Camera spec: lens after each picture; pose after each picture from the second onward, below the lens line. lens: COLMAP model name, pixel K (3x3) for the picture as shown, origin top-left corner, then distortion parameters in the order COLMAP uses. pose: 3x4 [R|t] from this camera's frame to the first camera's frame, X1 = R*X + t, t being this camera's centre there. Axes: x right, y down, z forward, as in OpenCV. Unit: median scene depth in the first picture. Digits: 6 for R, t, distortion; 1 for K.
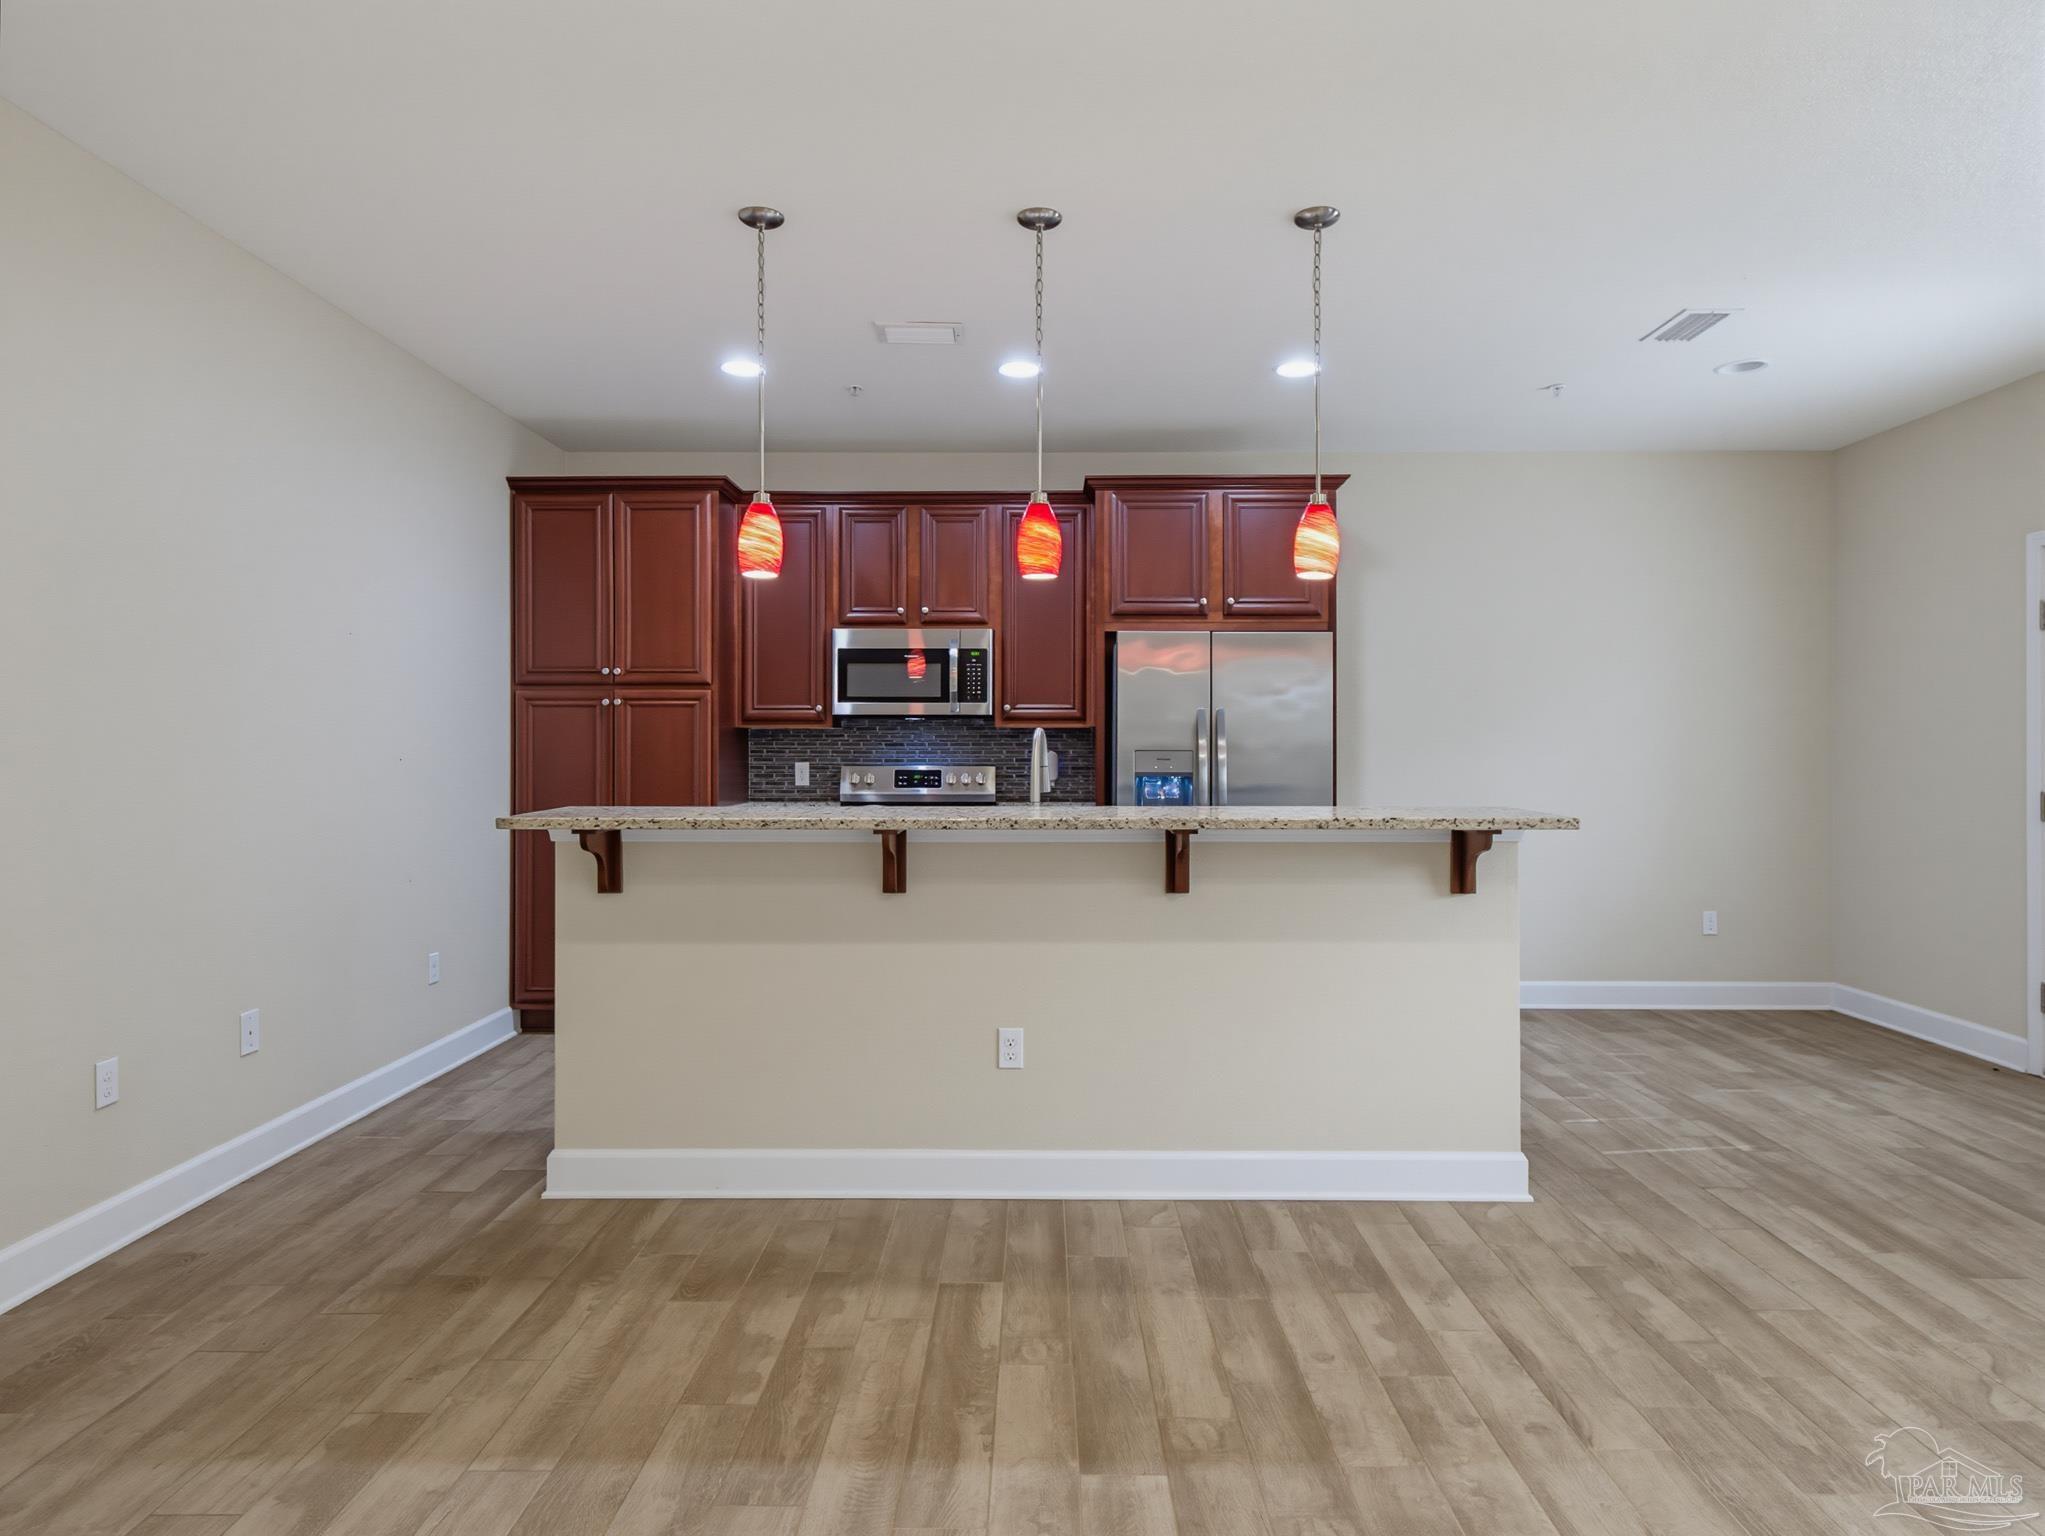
lens RADIAL K [[1194.5, 0, 1026.6], [0, 1194.5, 744.1], [0, 0, 1]] dist [-0.002926, 0.000694]
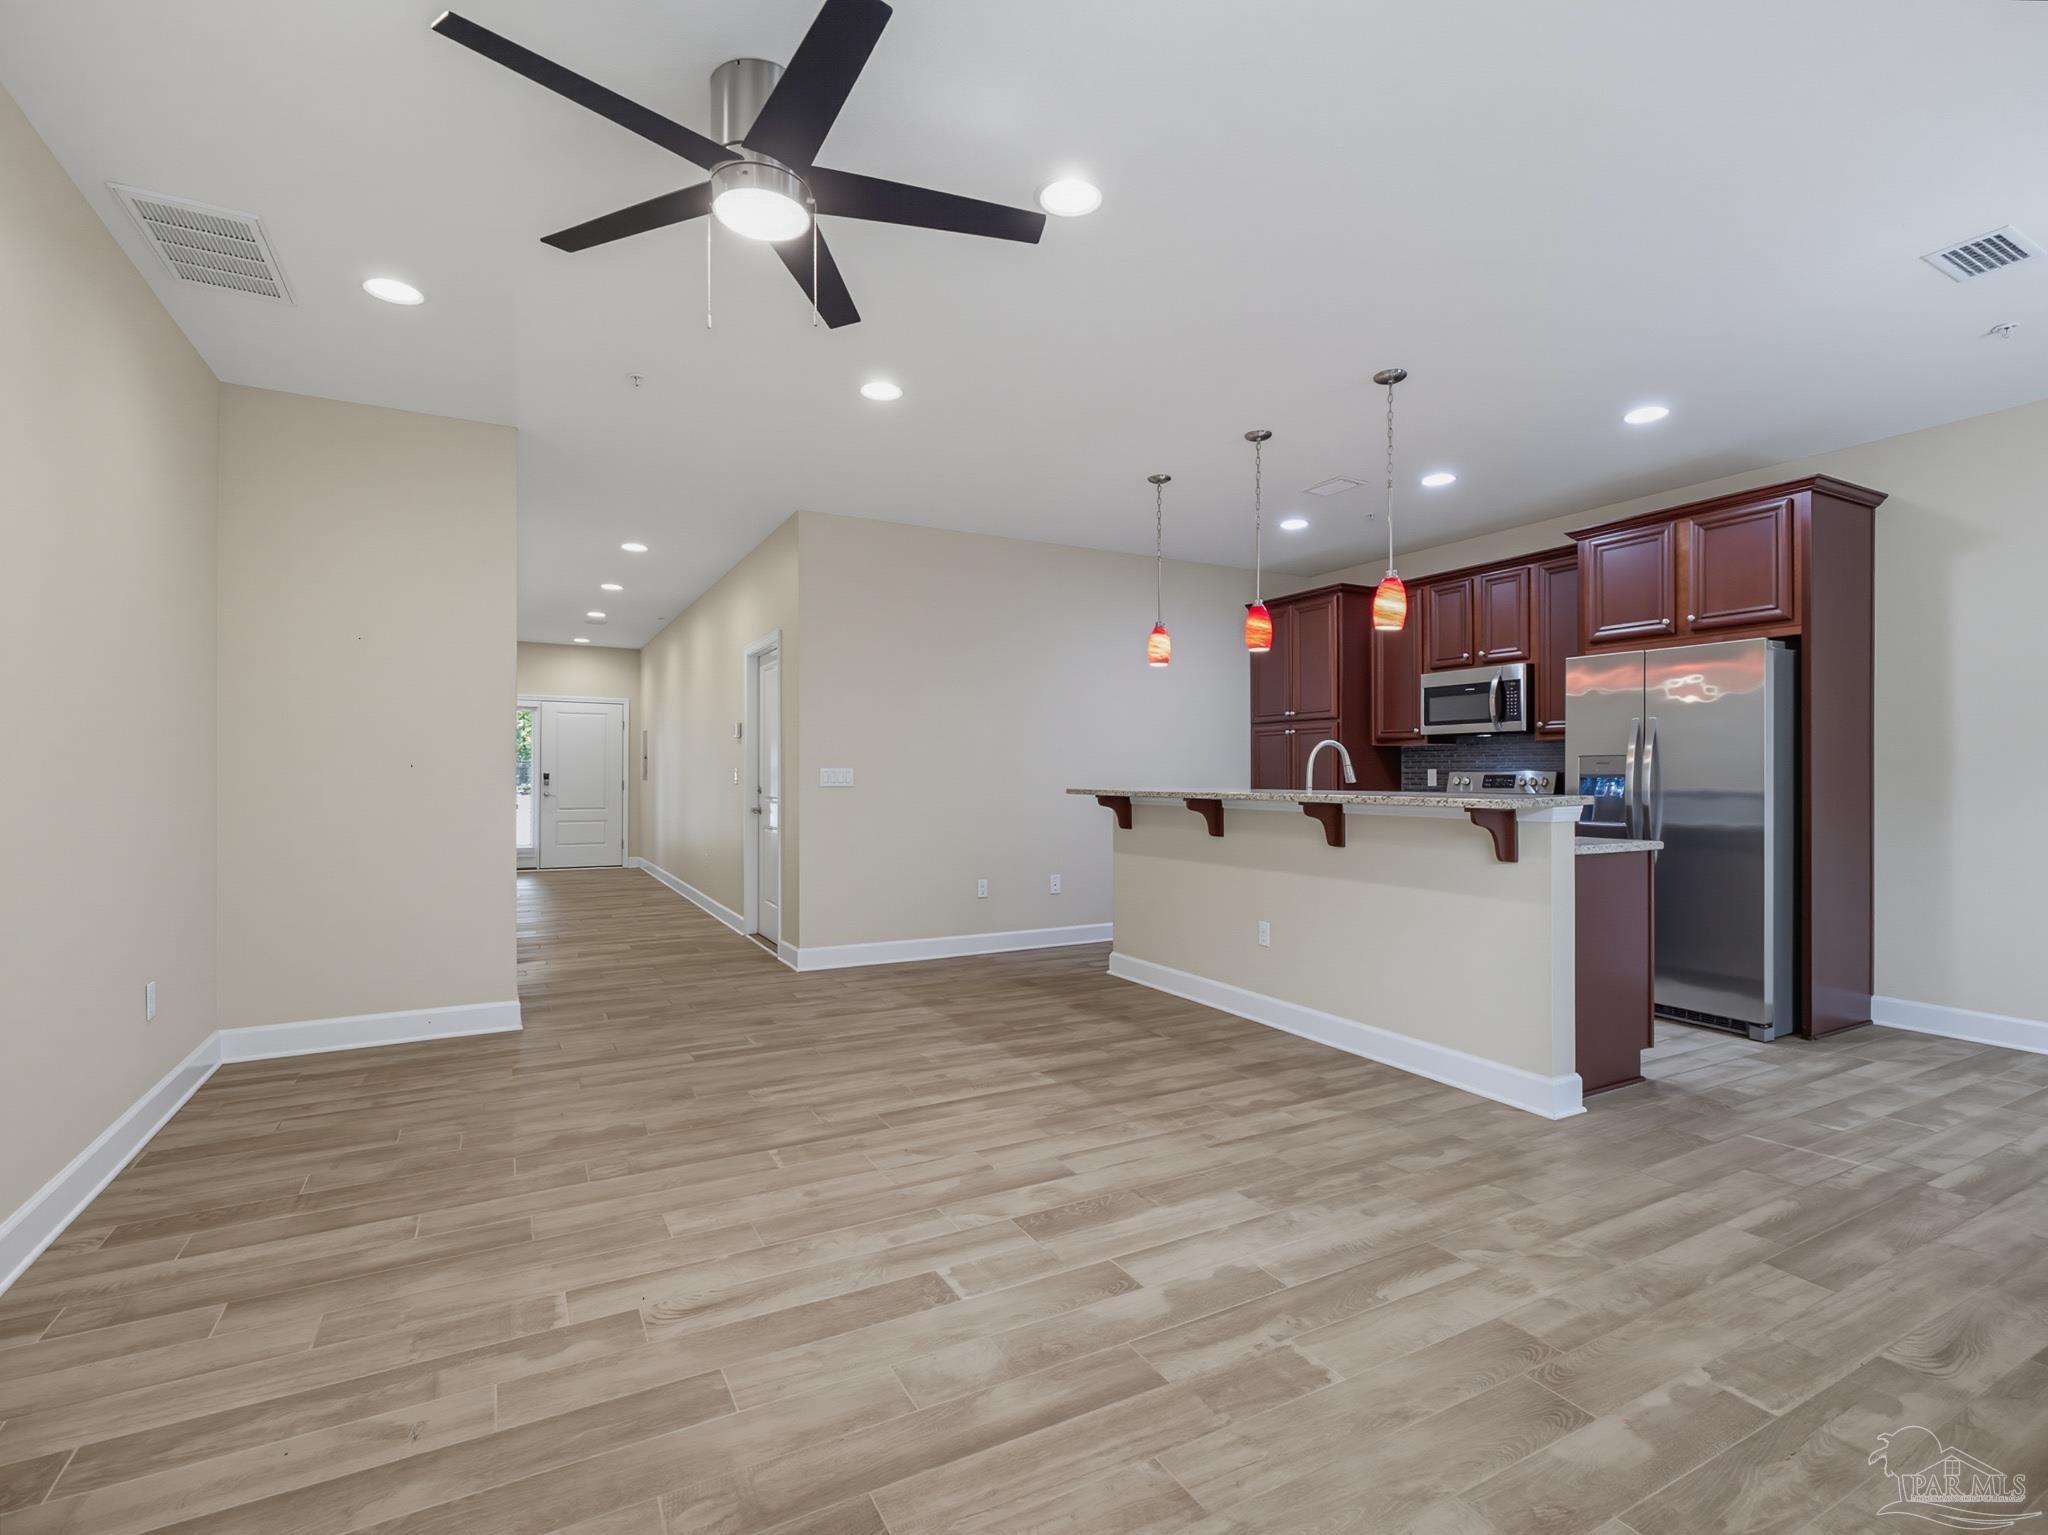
lens RADIAL K [[979.8, 0, 1038.2], [0, 979.8, 776.2], [0, 0, 1]] dist [0.001102, -0.000206]
pose [[0.489444, 0.000982, -0.872034, 1.036589], [0.004301, 0.999984, 0.003540, 0.029935], [0.872024, -0.005483, 0.489432, 0.061295]]
